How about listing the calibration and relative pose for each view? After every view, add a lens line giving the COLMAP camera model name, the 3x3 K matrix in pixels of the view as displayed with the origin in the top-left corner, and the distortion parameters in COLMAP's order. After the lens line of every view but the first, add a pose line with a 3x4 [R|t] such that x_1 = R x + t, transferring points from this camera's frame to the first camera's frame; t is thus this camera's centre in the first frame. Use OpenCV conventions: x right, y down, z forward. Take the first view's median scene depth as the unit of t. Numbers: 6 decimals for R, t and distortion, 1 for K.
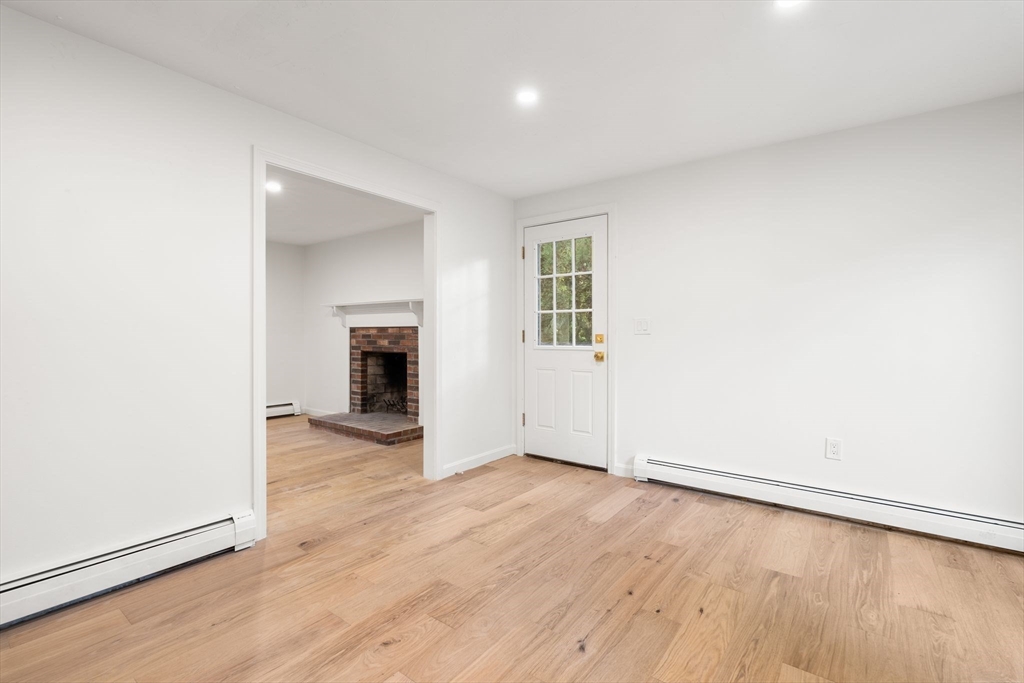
lens RADIAL K [[465.9, 0, 513.1], [0, 465.9, 336.8], [0, 0, 1]] dist [-0.000395, 0.000124]
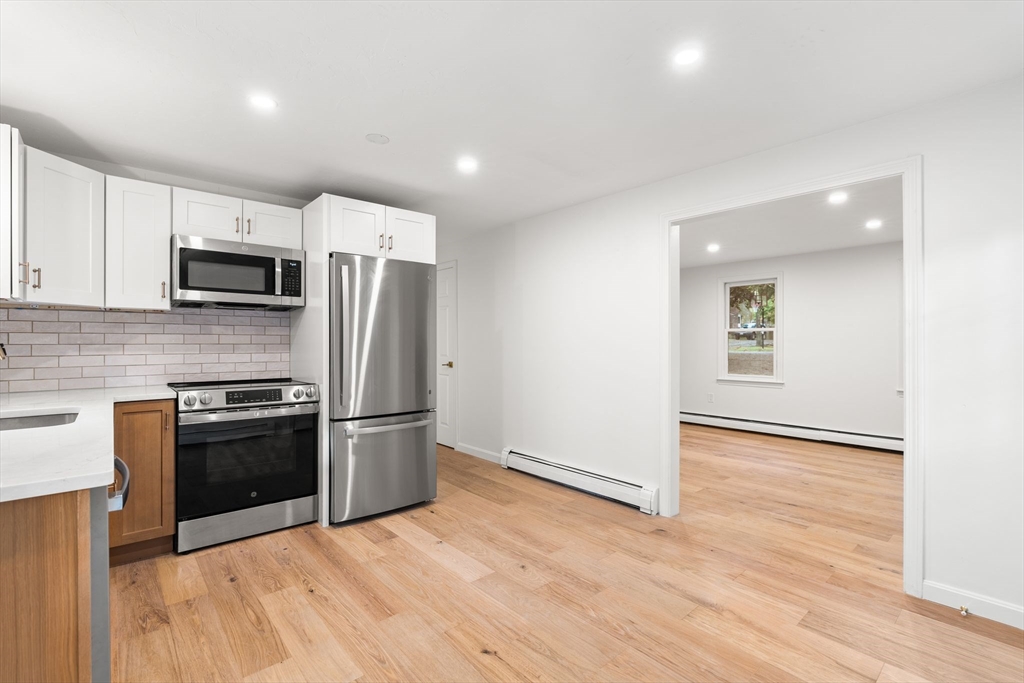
lens RADIAL K [[465.8, 0, 512.0], [0, 465.8, 341.5], [0, 0, 1]] dist [-0.000826, 0.000319]
pose [[-0.202897, -0.001285, -0.979199, 0.648695], [-0.008180, 0.999966, 0.000383, -0.036271], [0.979166, 0.008087, -0.202901, 0.680874]]
